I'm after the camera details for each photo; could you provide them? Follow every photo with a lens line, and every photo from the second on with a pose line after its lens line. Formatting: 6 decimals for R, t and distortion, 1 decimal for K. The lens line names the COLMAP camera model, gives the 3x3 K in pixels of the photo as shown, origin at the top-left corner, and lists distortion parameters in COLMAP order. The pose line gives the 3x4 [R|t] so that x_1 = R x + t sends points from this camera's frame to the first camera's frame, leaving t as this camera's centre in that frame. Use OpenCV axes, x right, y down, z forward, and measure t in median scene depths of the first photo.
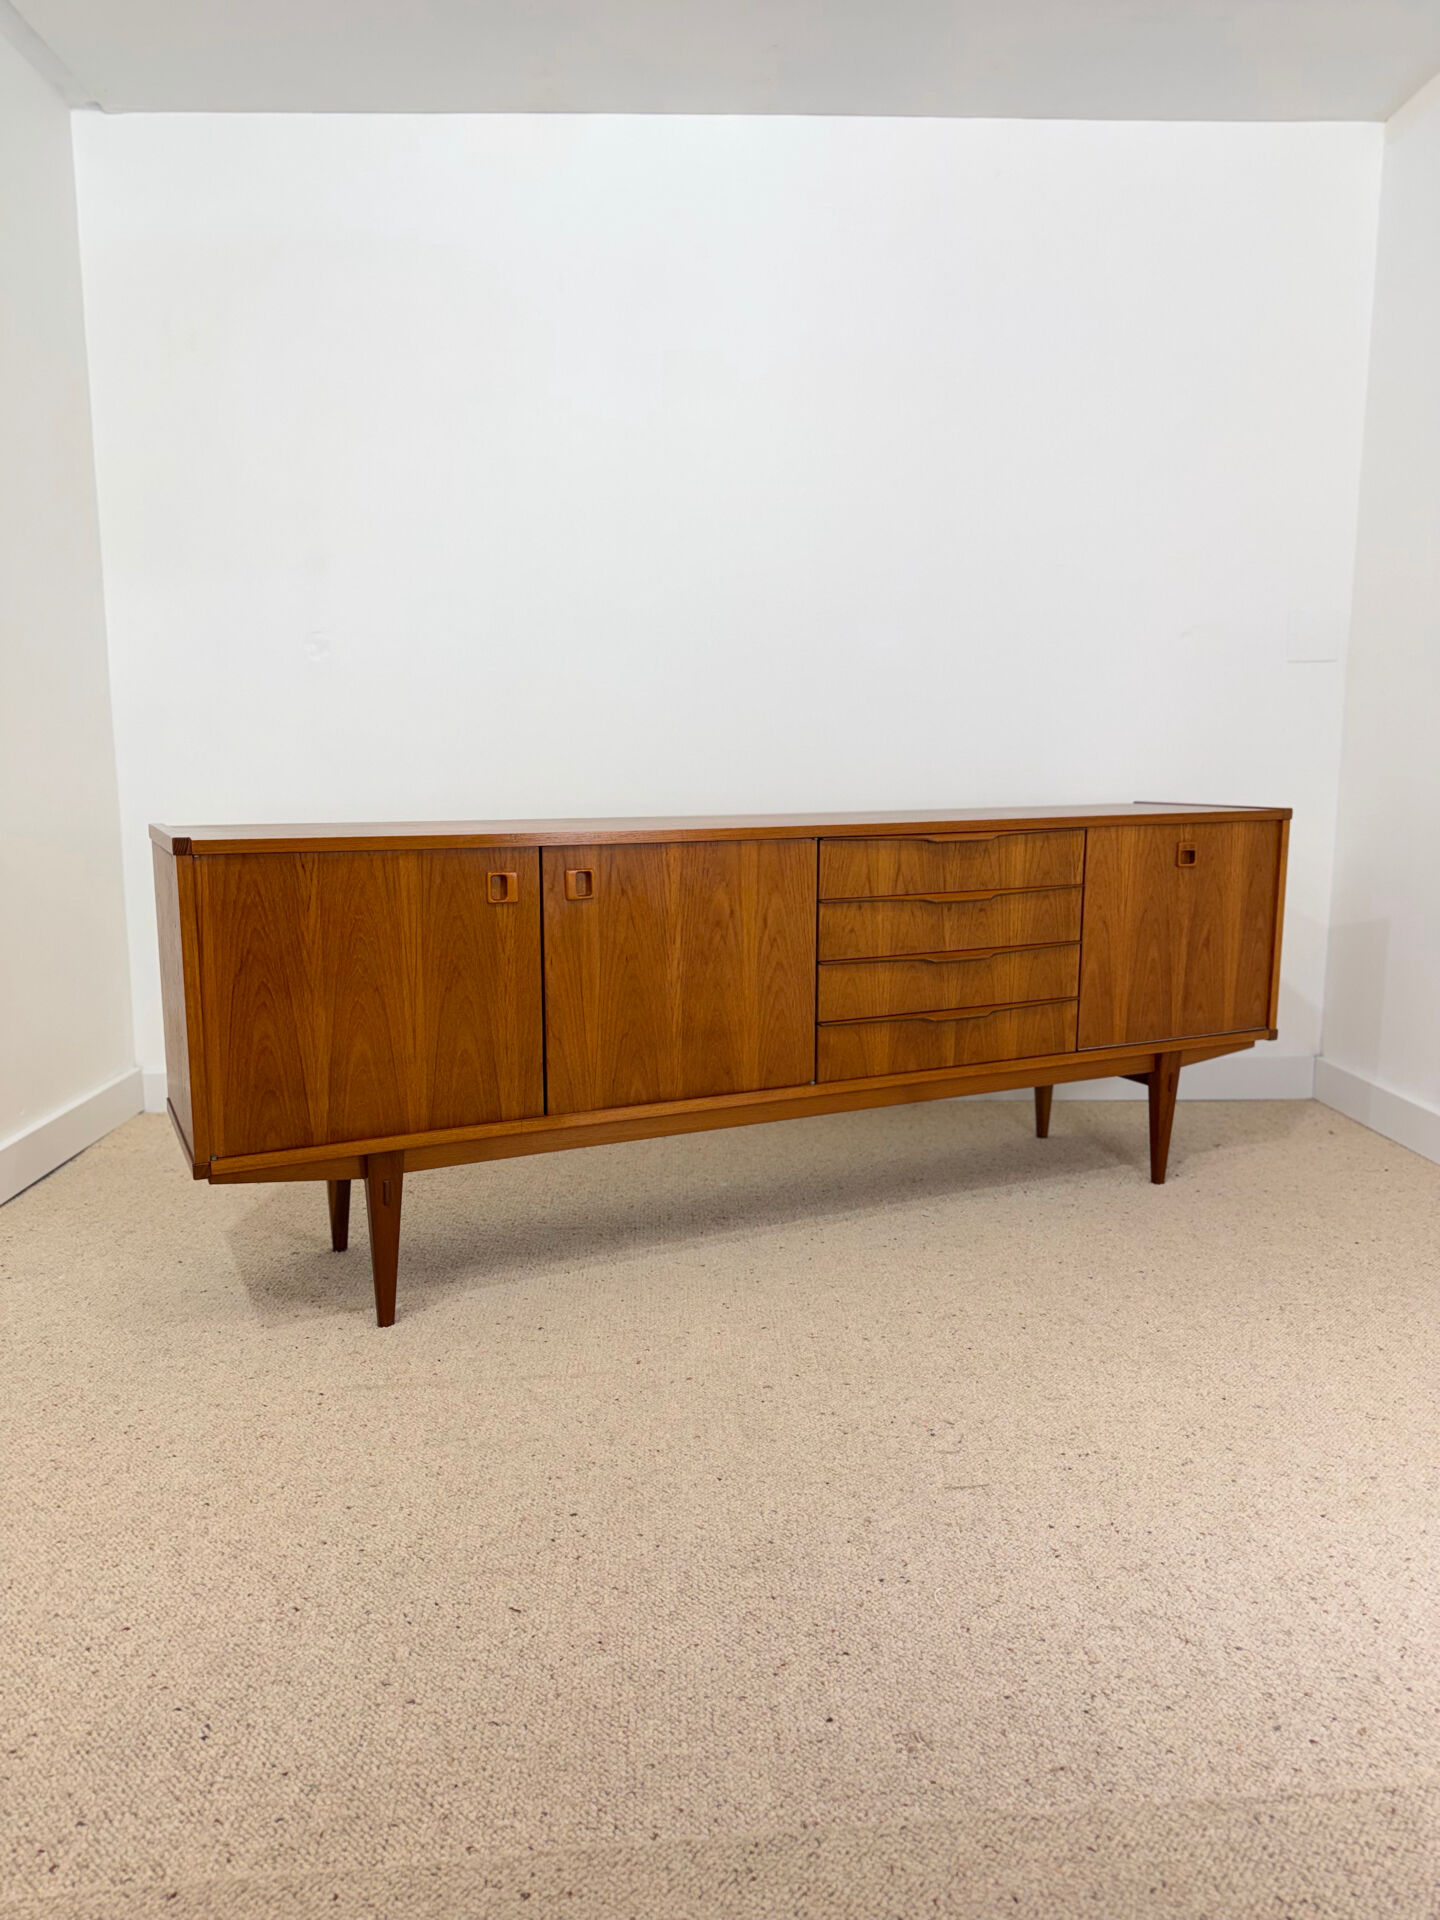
lens RADIAL K [[1351.6, 0, 716.8], [0, 1351.6, 967.4], [0, 0, 1]] dist [0.071330, -0.082851]
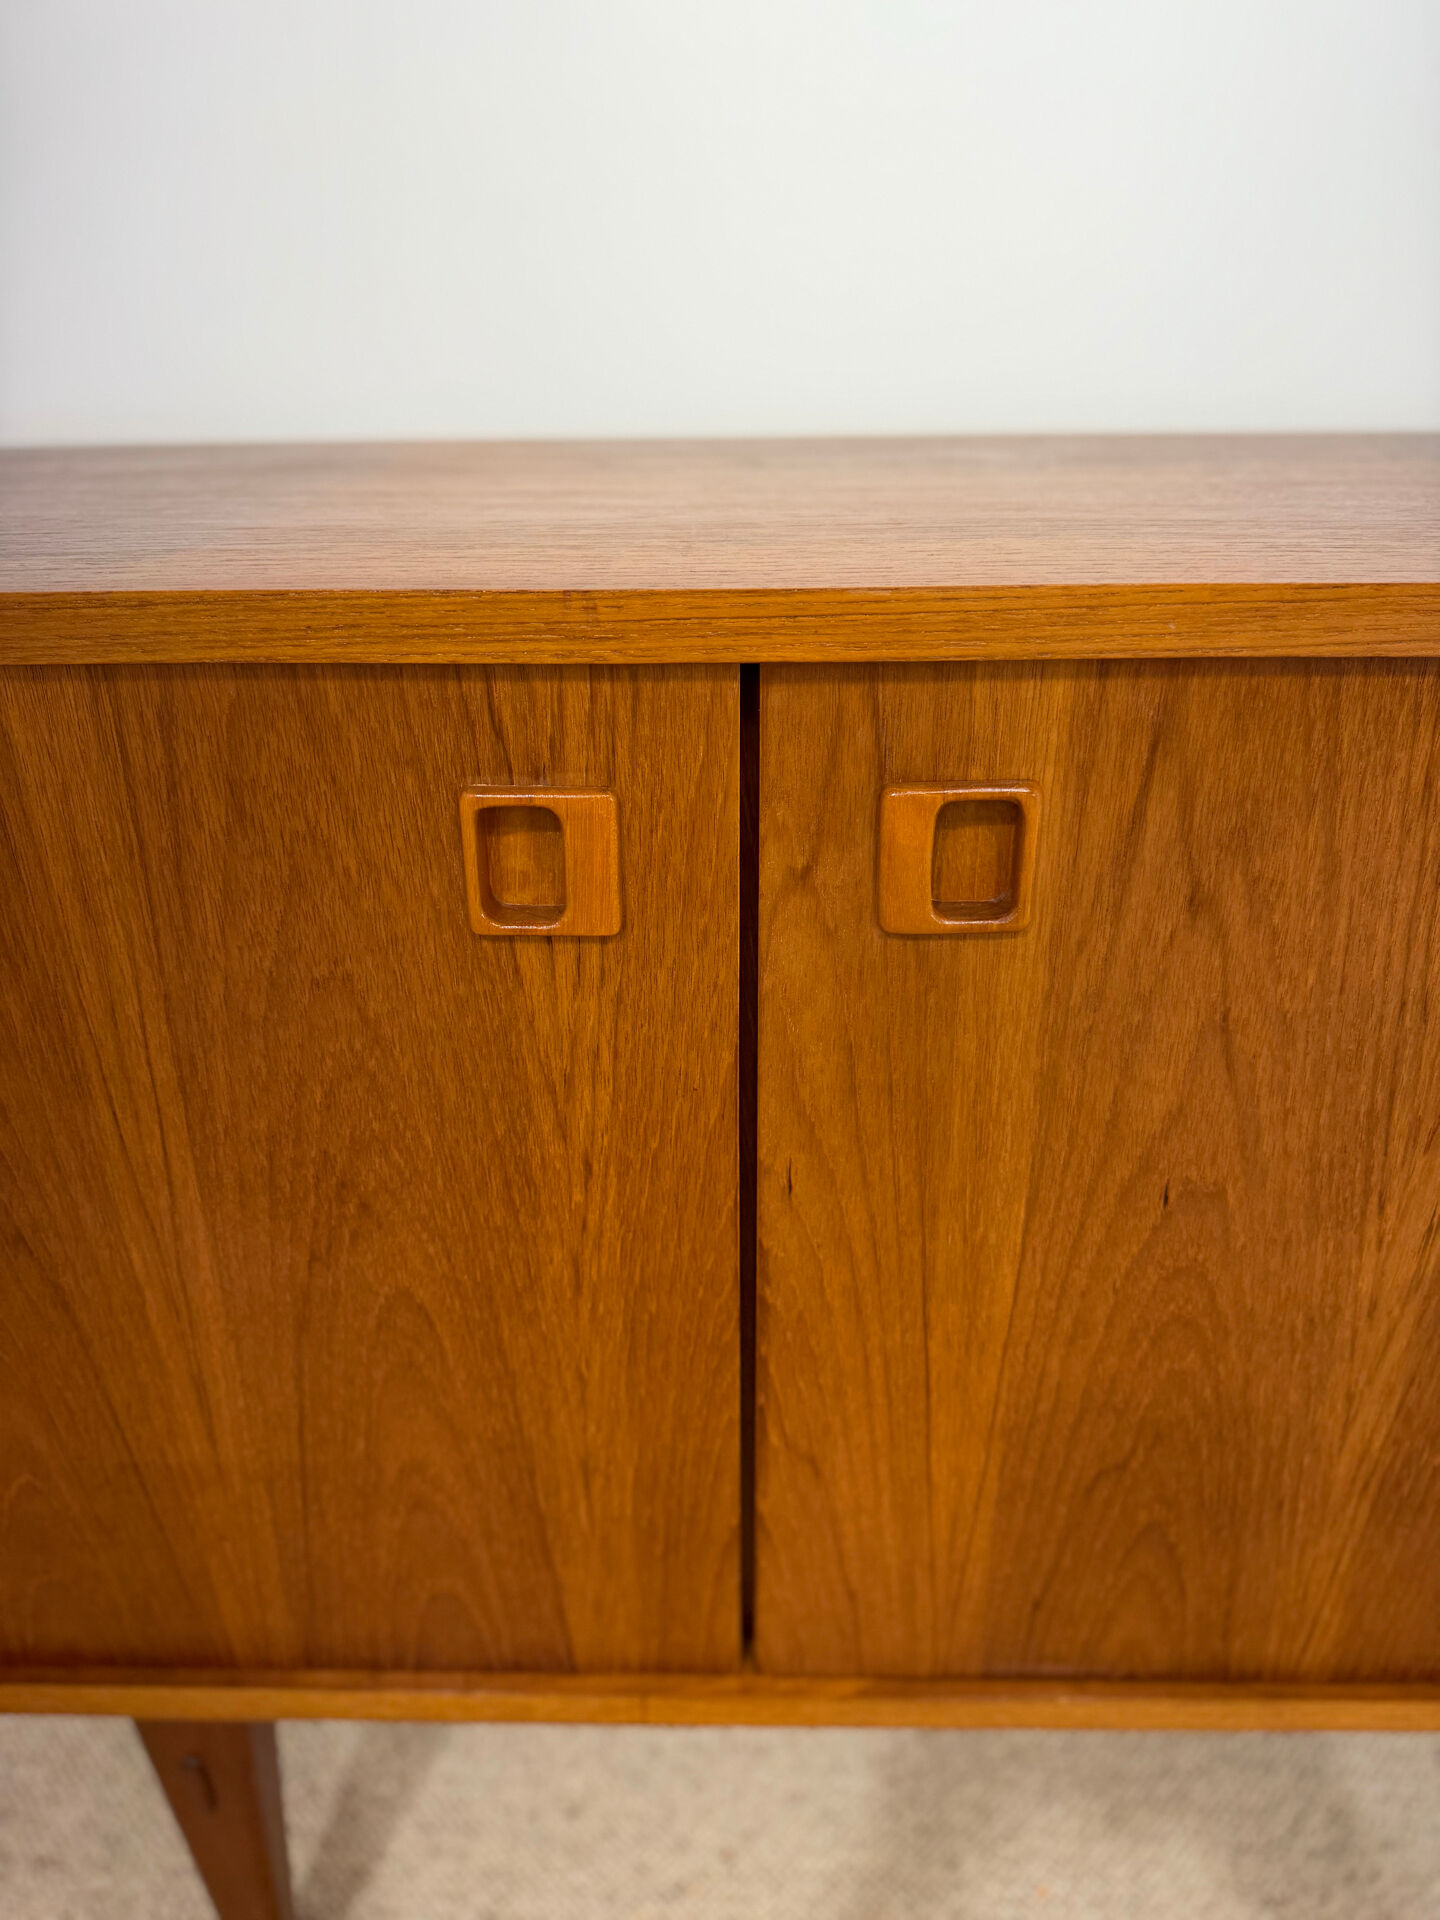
lens RADIAL K [[1351.6, 0, 710.9], [0, 1351.6, 965.5], [0, 0, 1]] dist [0.071330, -0.082851]
pose [[0.889179, 0.192315, -0.415182, -0.046653], [-0.060872, 0.949036, 0.309232, -0.098558], [0.453493, -0.249690, 0.855570, 0.766626]]
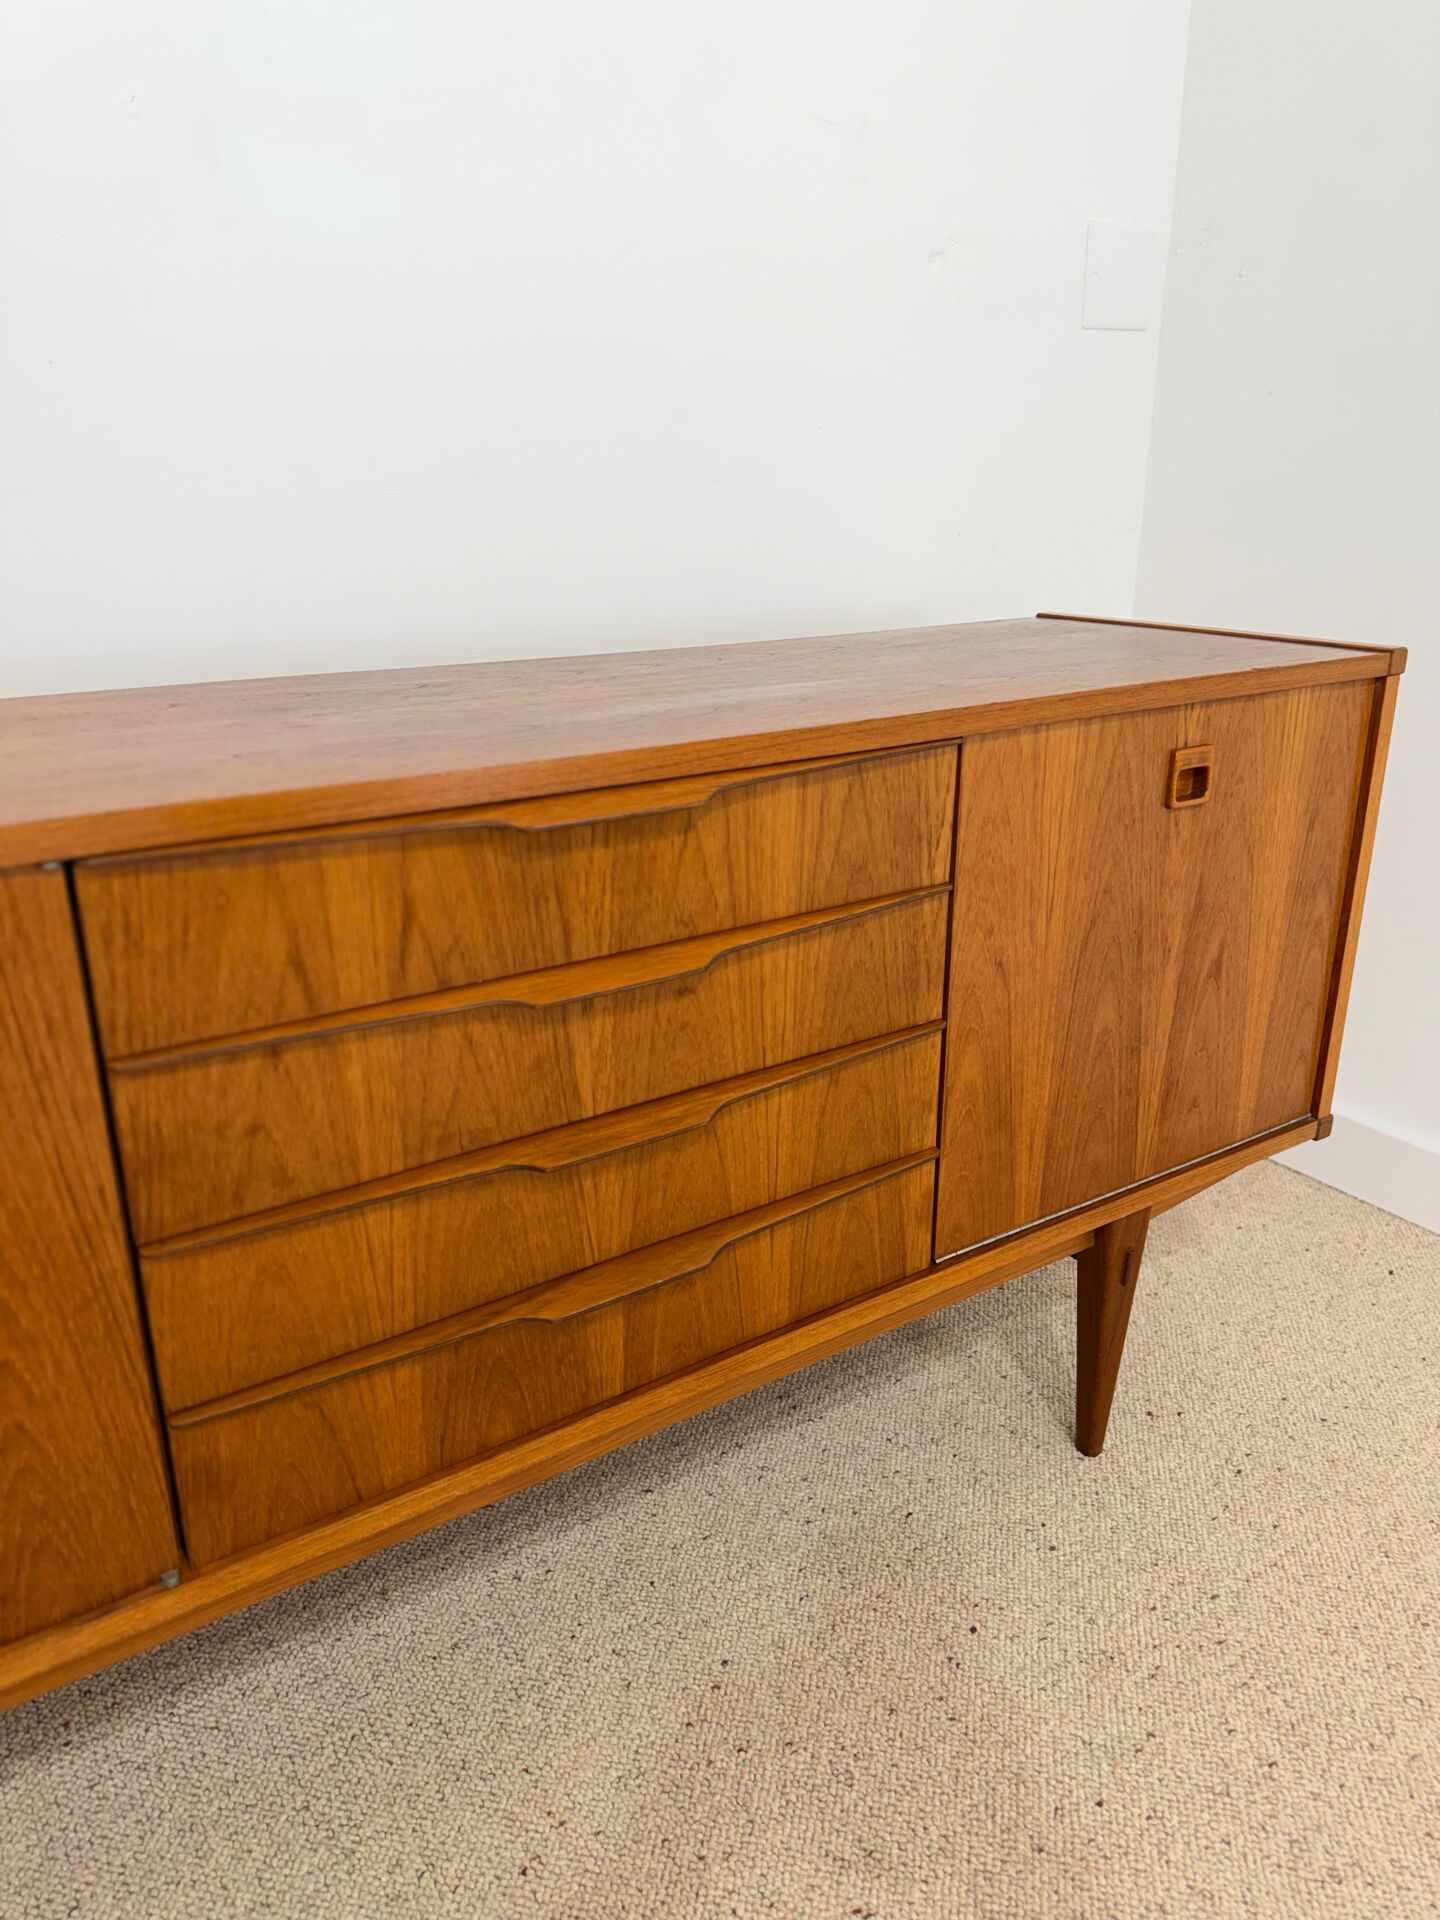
lens RADIAL K [[1351.6, 0, 711.7], [0, 1351.6, 969.7], [0, 0, 1]] dist [0.071330, -0.082851]
pose [[0.992404, -0.047547, 0.113466, 0.178929], [0.025579, 0.981889, 0.187724, -0.126157], [-0.120337, -0.183396, 0.975646, 0.713768]]
